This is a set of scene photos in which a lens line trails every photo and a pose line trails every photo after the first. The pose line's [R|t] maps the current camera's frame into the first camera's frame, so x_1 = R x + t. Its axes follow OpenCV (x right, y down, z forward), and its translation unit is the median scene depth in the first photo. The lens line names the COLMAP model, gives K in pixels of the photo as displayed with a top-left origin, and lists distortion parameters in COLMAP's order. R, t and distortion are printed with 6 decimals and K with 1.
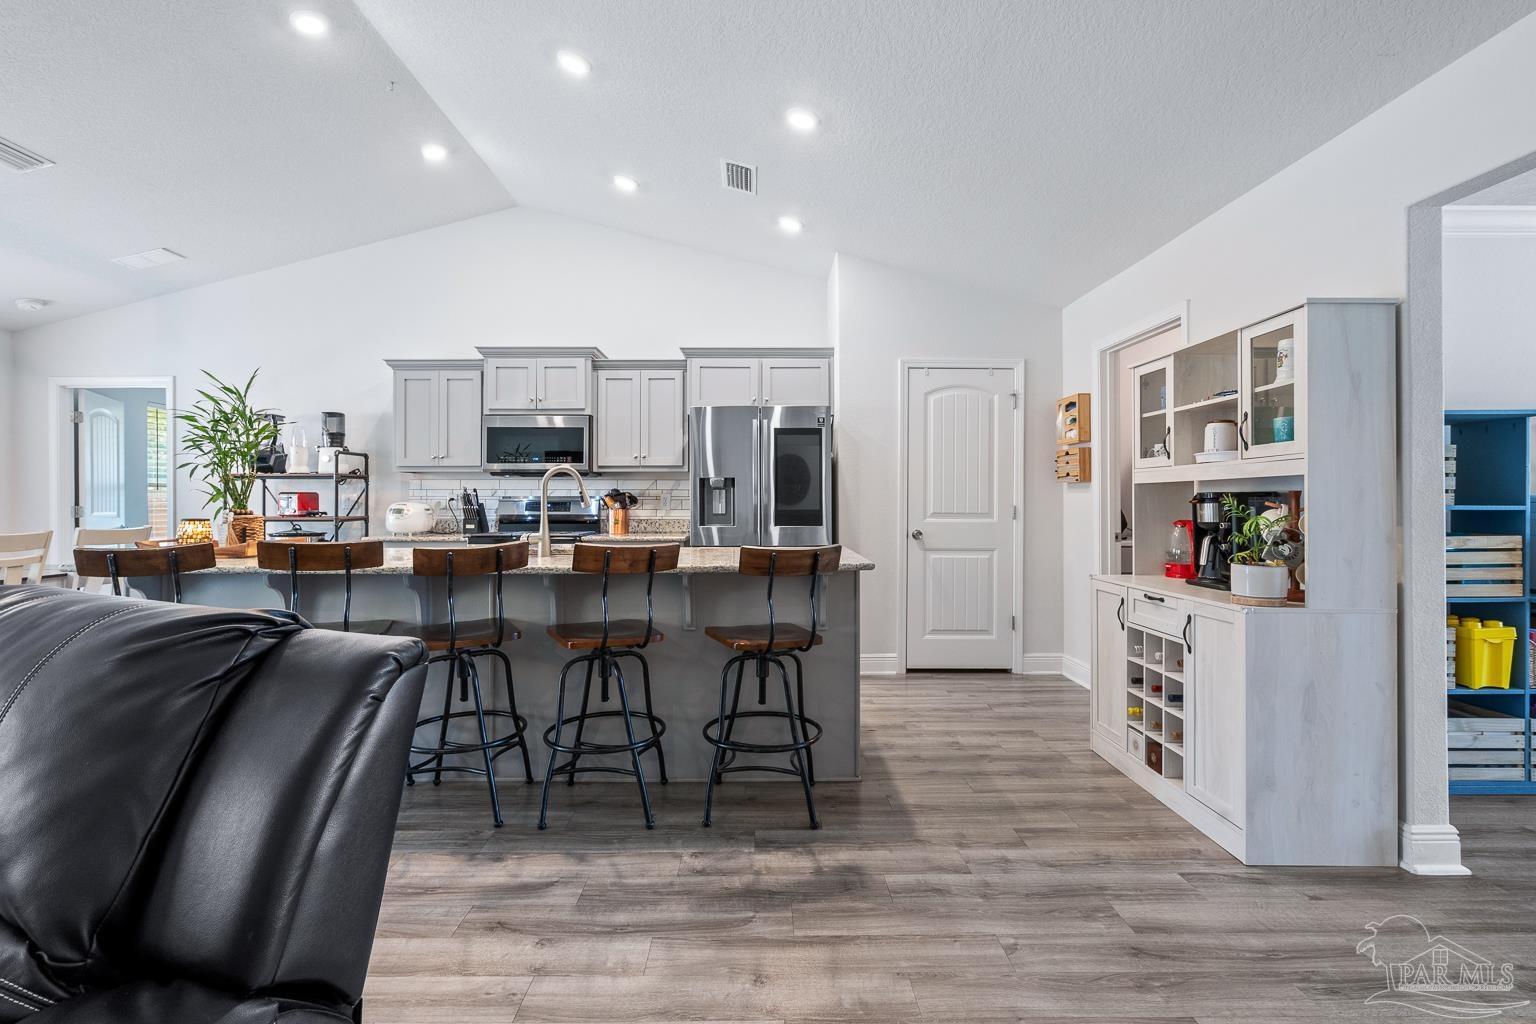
lens RADIAL K [[701.3, 0, 762.1], [0, 701.3, 500.3], [0, 0, 1]] dist [-0.005354, 0.002228]
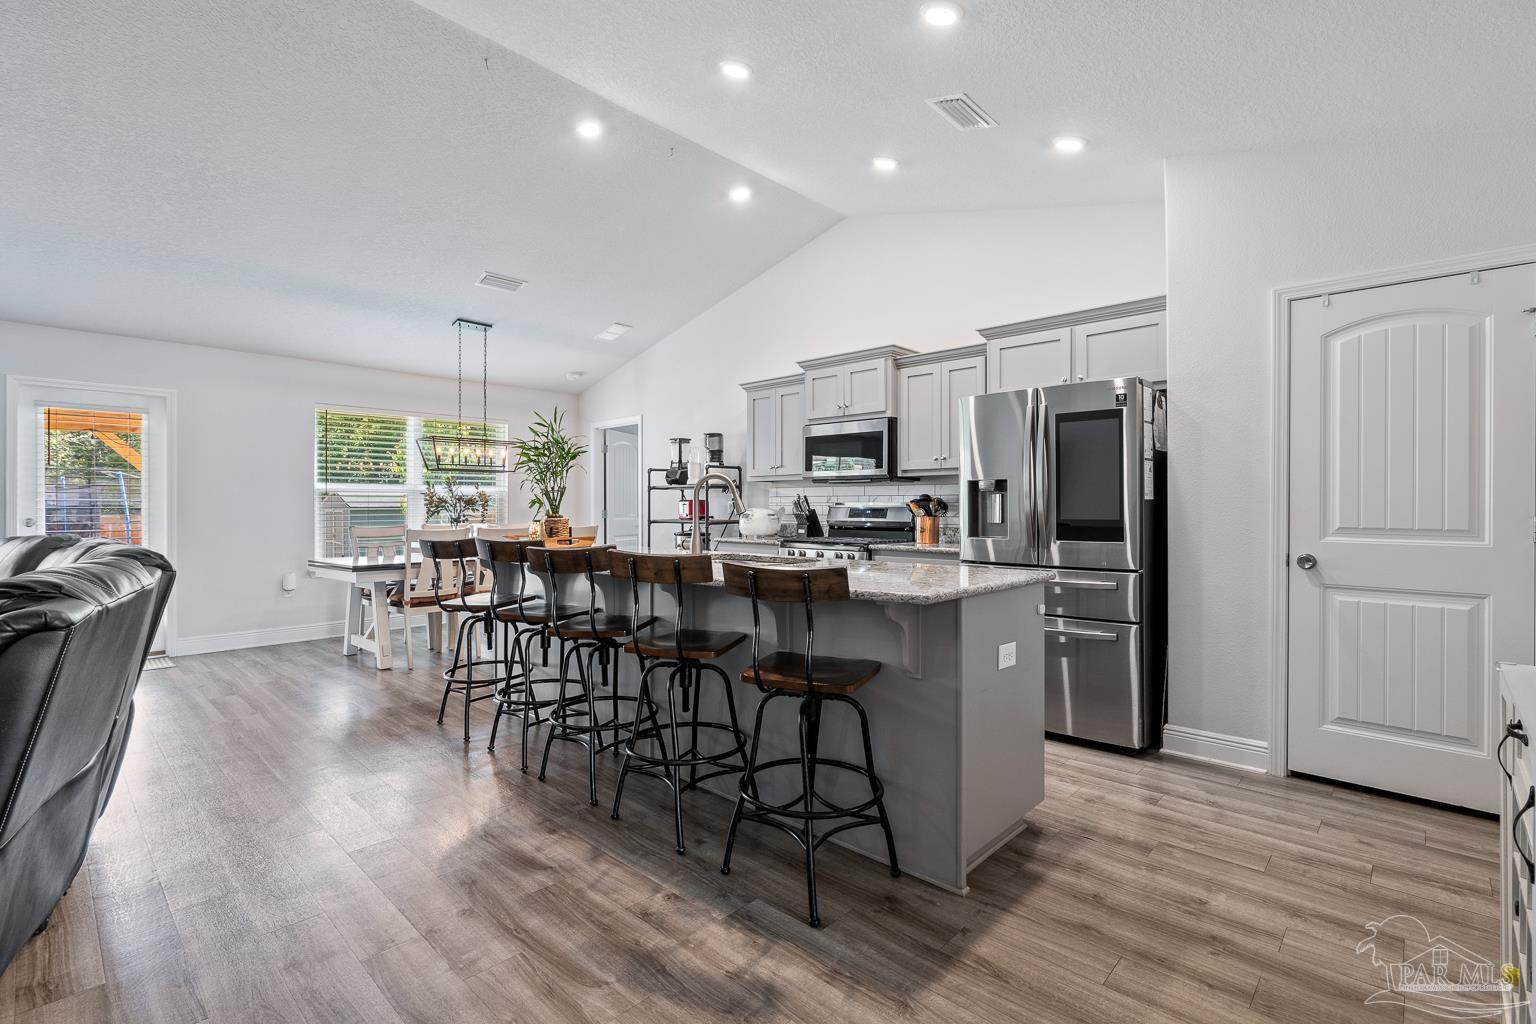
lens RADIAL K [[701.3, 0, 762.9], [0, 701.3, 502.1], [0, 0, 1]] dist [-0.005354, 0.002228]
pose [[0.720734, -0.003489, -0.693203, 0.306091], [-0.000366, 0.999985, -0.005413, -0.001102], [0.693212, 0.004155, 0.720722, 0.208097]]
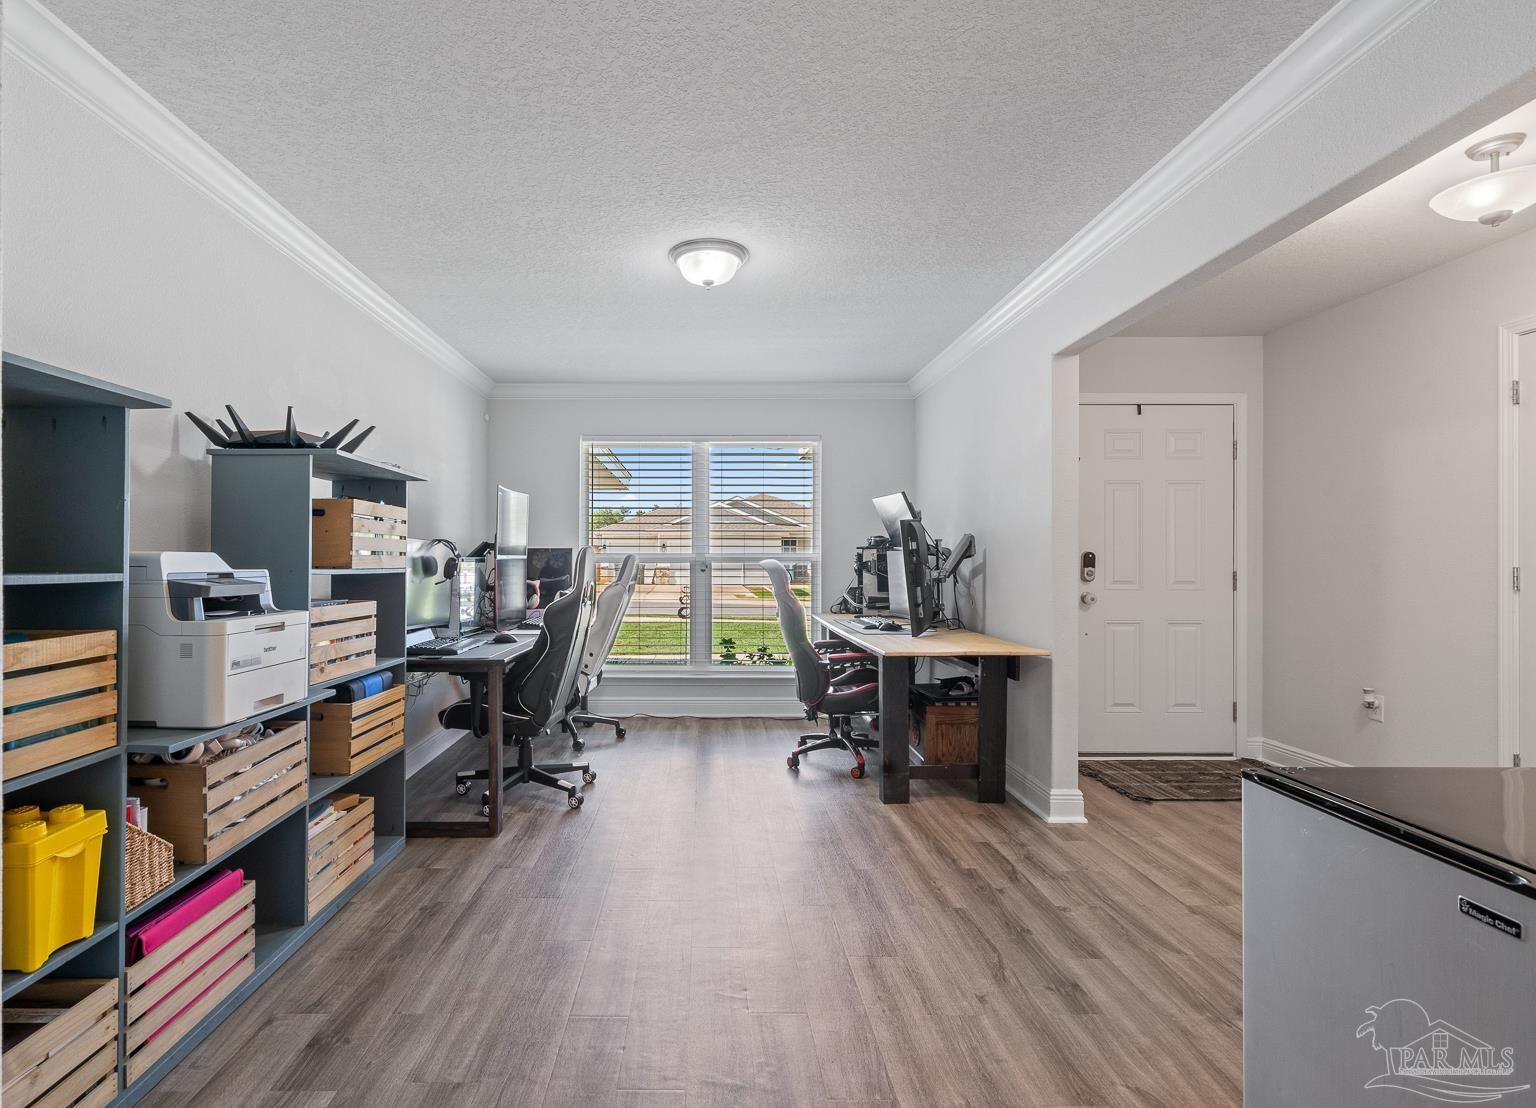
lens RADIAL K [[753.9, 0, 709.6], [0, 753.9, 557.8], [0, 0, 1]] dist [0.004019, 0.000550]
pose [[-0.002919, 0.004566, 0.999985, 0.304732], [-0.000964, 0.999989, -0.004569, -0.001087], [-0.999995, -0.000978, -0.002915, 0.327619]]
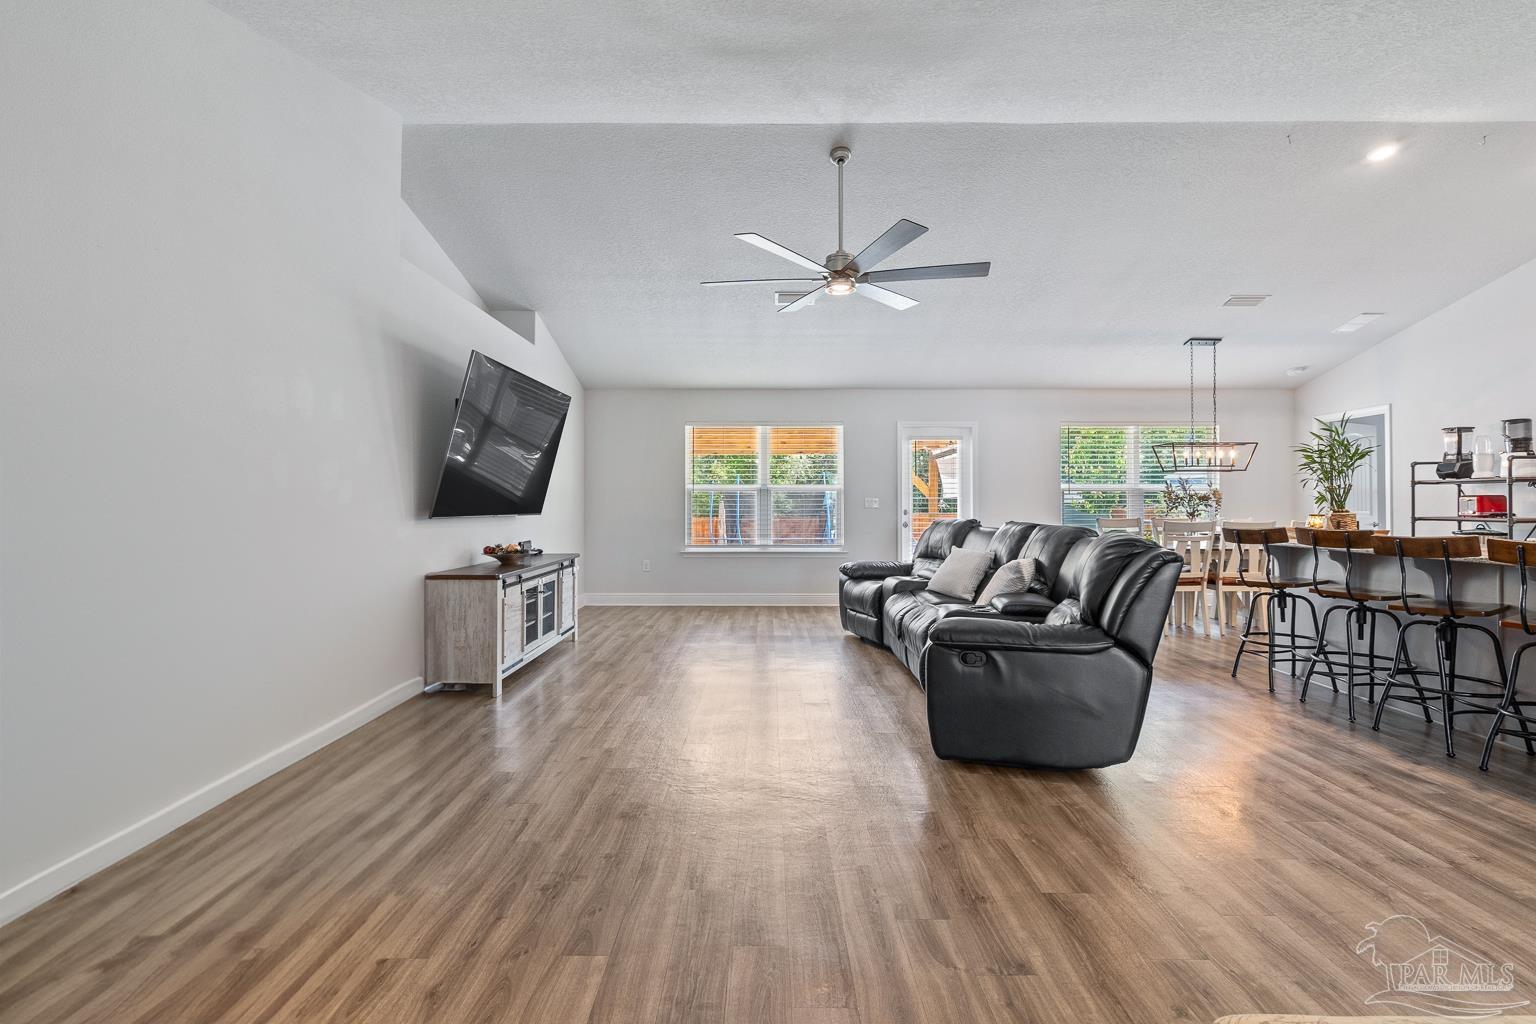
lens RADIAL K [[701.3, 0, 758.6], [0, 701.3, 497.2], [0, 0, 1]] dist [-0.005354, 0.002228]
pose [[-0.016185, -0.006943, -0.999845, 0.493579], [-0.000839, 0.999976, -0.006930, 0.000061], [0.999869, 0.000727, -0.016190, -0.132025]]
